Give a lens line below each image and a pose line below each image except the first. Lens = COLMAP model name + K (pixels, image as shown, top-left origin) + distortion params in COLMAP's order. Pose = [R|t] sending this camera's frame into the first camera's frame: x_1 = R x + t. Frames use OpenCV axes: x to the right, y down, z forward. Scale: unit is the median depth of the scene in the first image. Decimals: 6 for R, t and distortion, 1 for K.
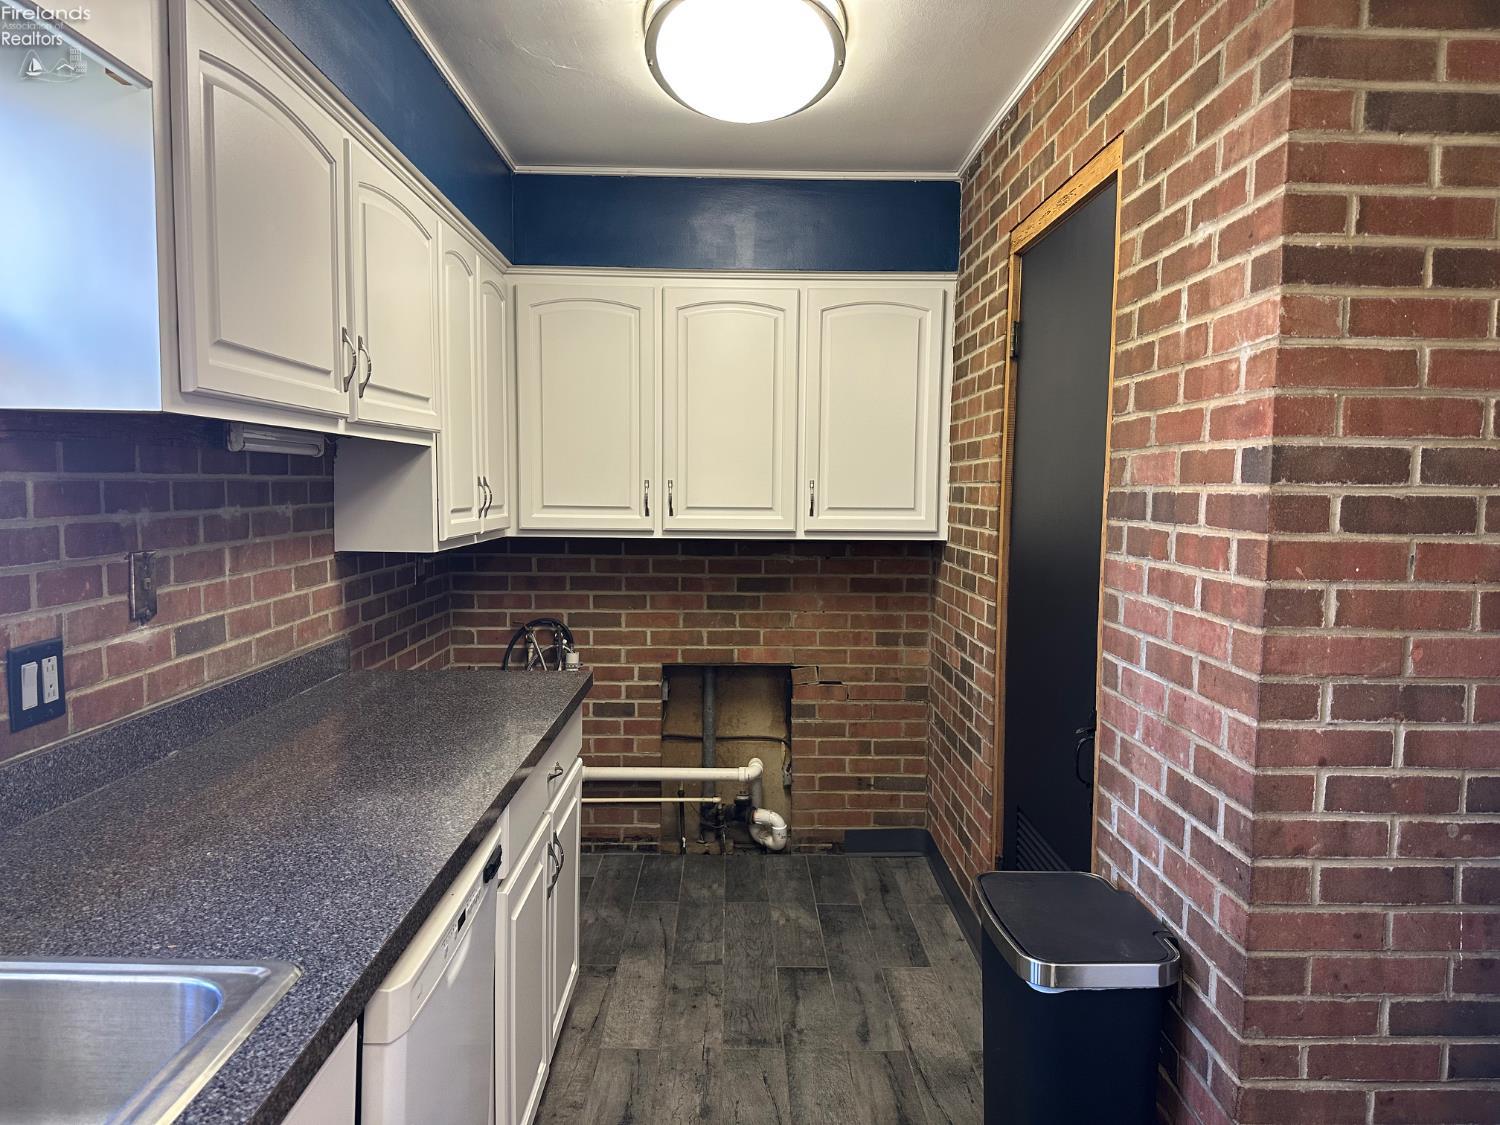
lens RADIAL K [[1067.3, 0, 753.9], [0, 1067.3, 566.0], [0, 0, 1]] dist [0.024777, -0.033829]
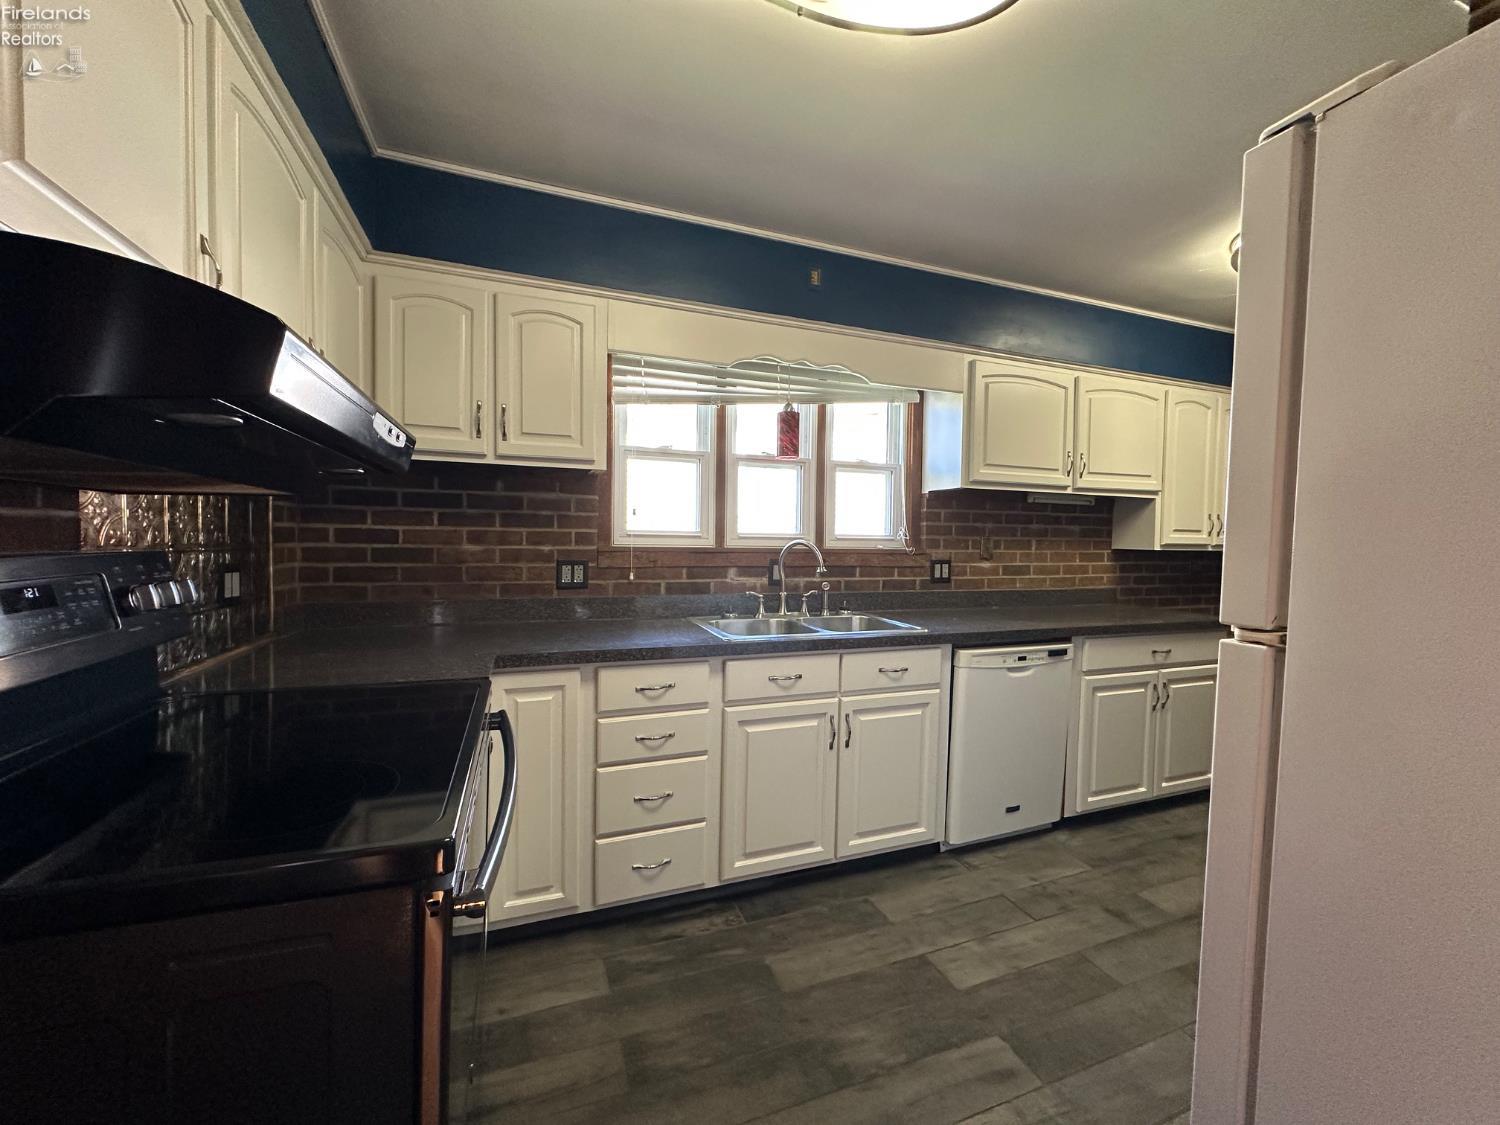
lens RADIAL K [[603.6, 0, 750.5], [0, 603.6, 561.6], [0, 0, 1]] dist [0.001132, 0.001334]
pose [[0.343804, 0.025432, -0.938697, 0.800449], [-0.080755, 0.996731, -0.002573, 0.115708], [0.935563, 0.076689, 0.344734, -0.198855]]
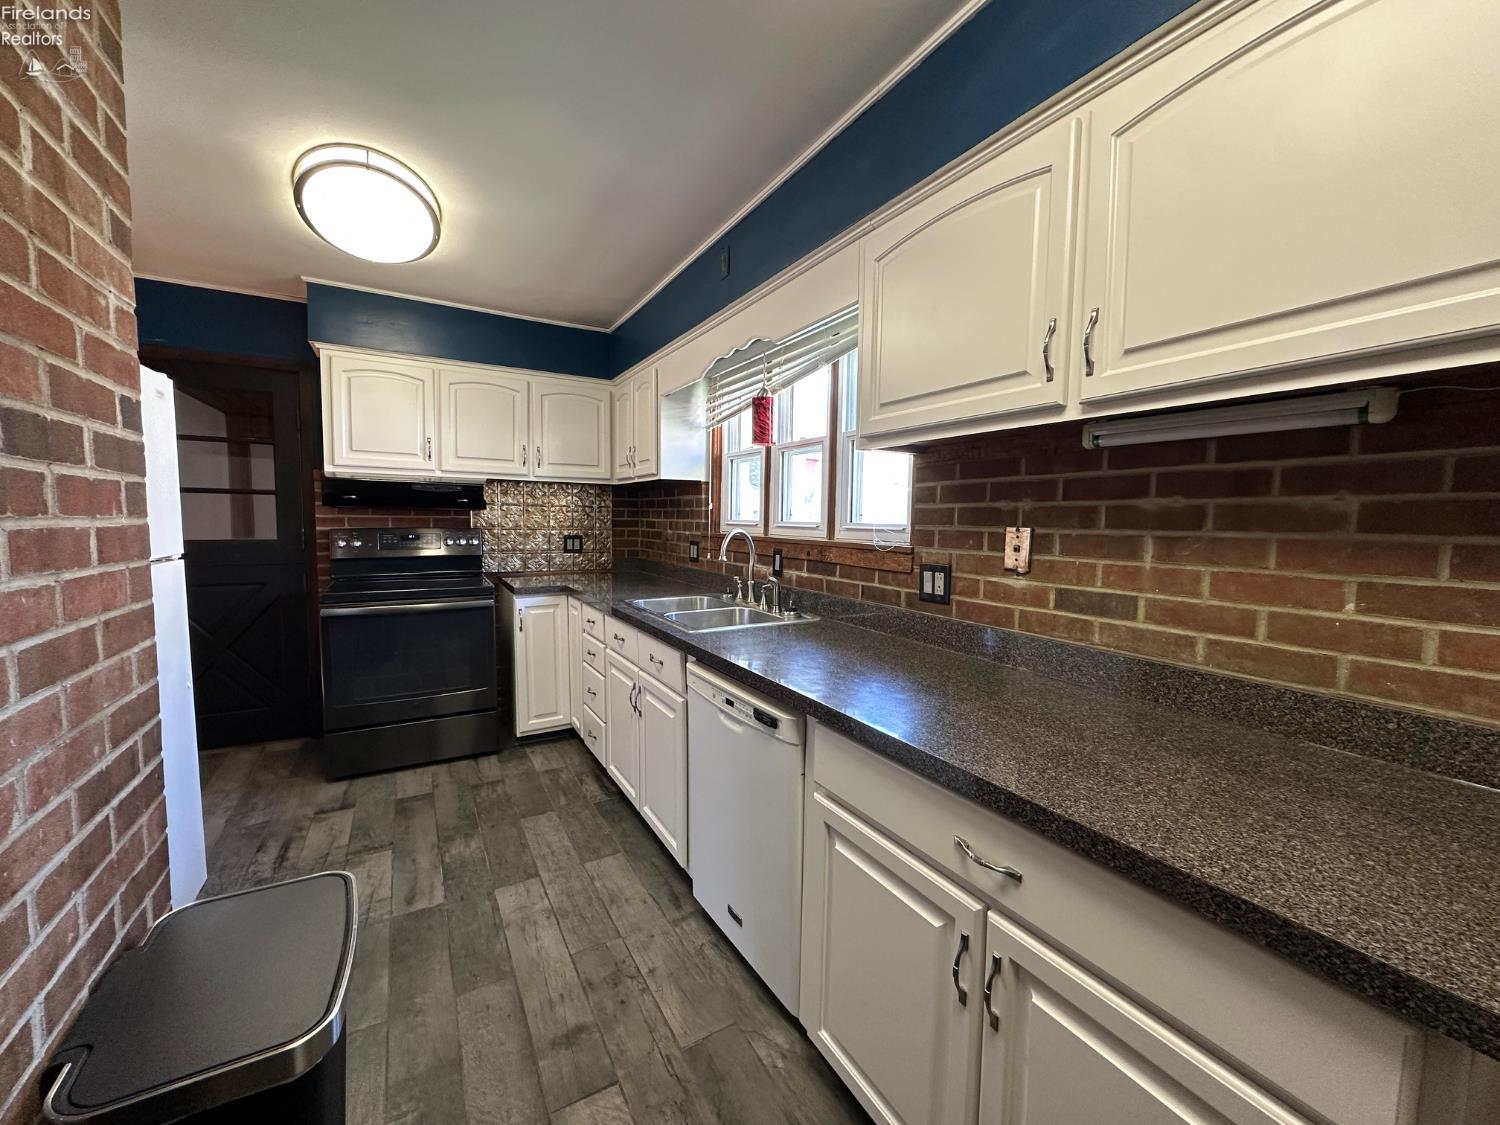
lens RADIAL K [[603.6, 0, 748.9], [0, 603.6, 562.4], [0, 0, 1]] dist [0.001132, 0.001334]
pose [[-0.878207, 0.010168, -0.478172, 0.178799], [-0.061534, 0.989063, 0.134045, -0.056485], [0.474305, 0.147143, -0.867977, 1.595166]]
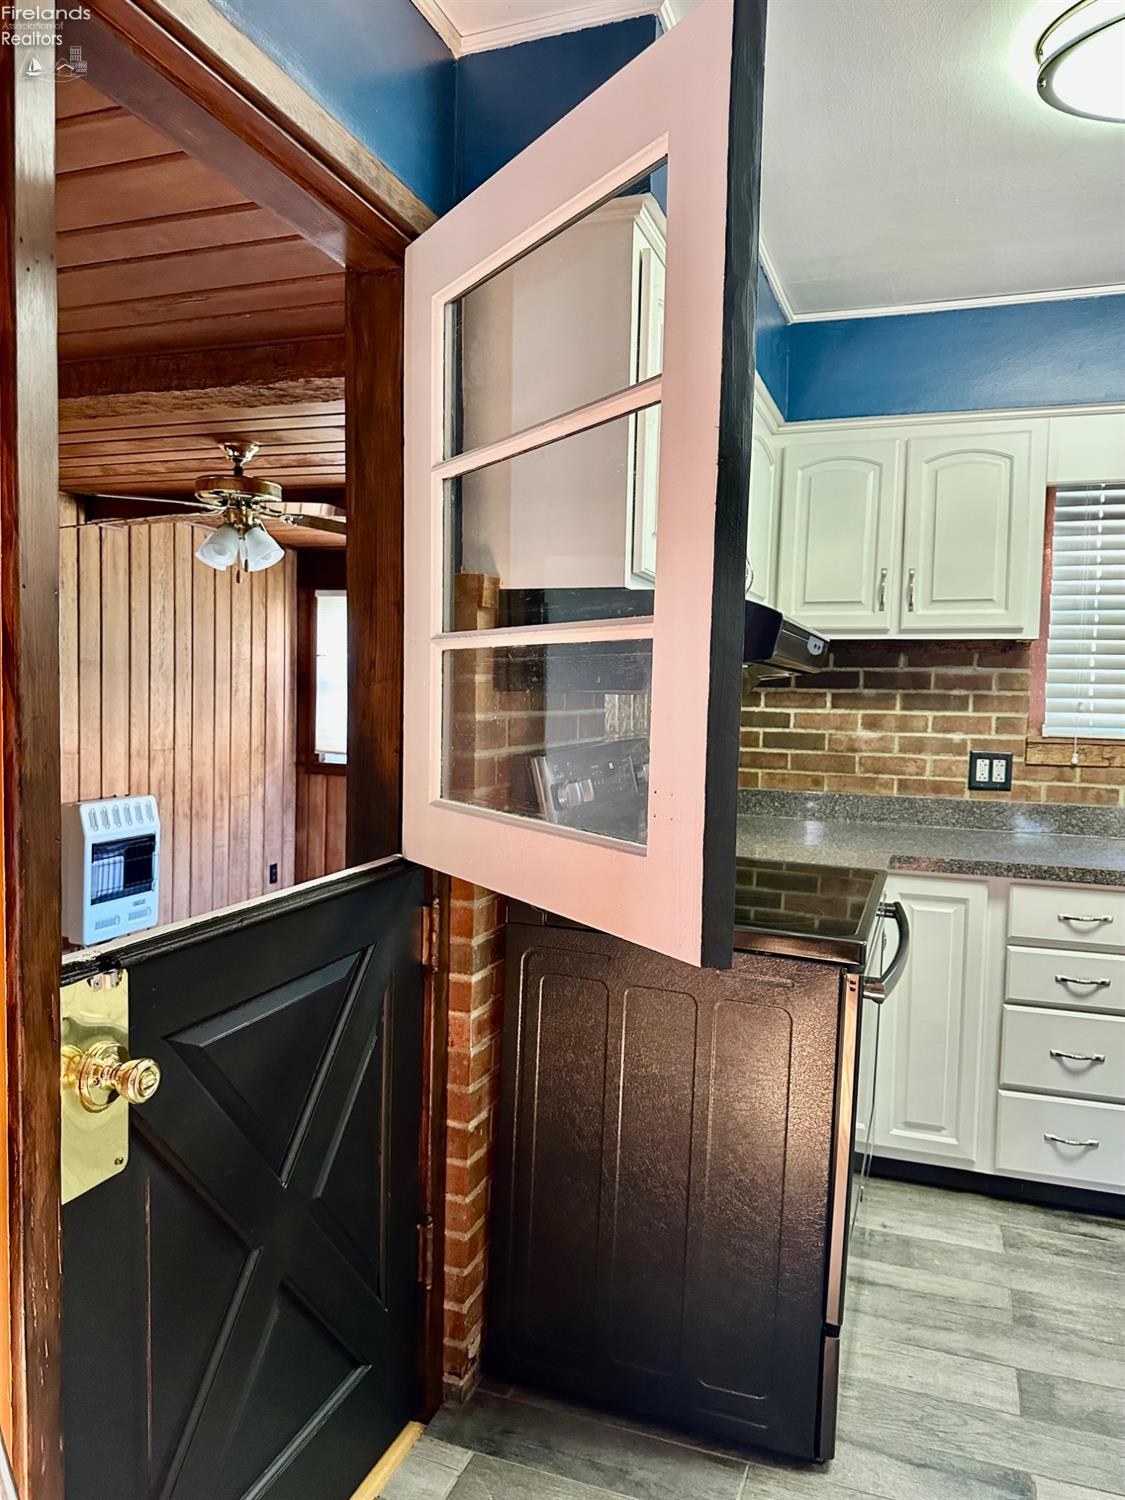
lens RADIAL K [[1067.3, 0, 530.0], [0, 1067.3, 763.3], [0, 0, 1]] dist [0.024777, -0.033829]
pose [[-0.363291, 0.043295, -0.930669, 1.394836], [-0.092662, 0.992288, 0.082333, 0.081180], [0.927056, 0.116148, -0.356478, -0.183575]]
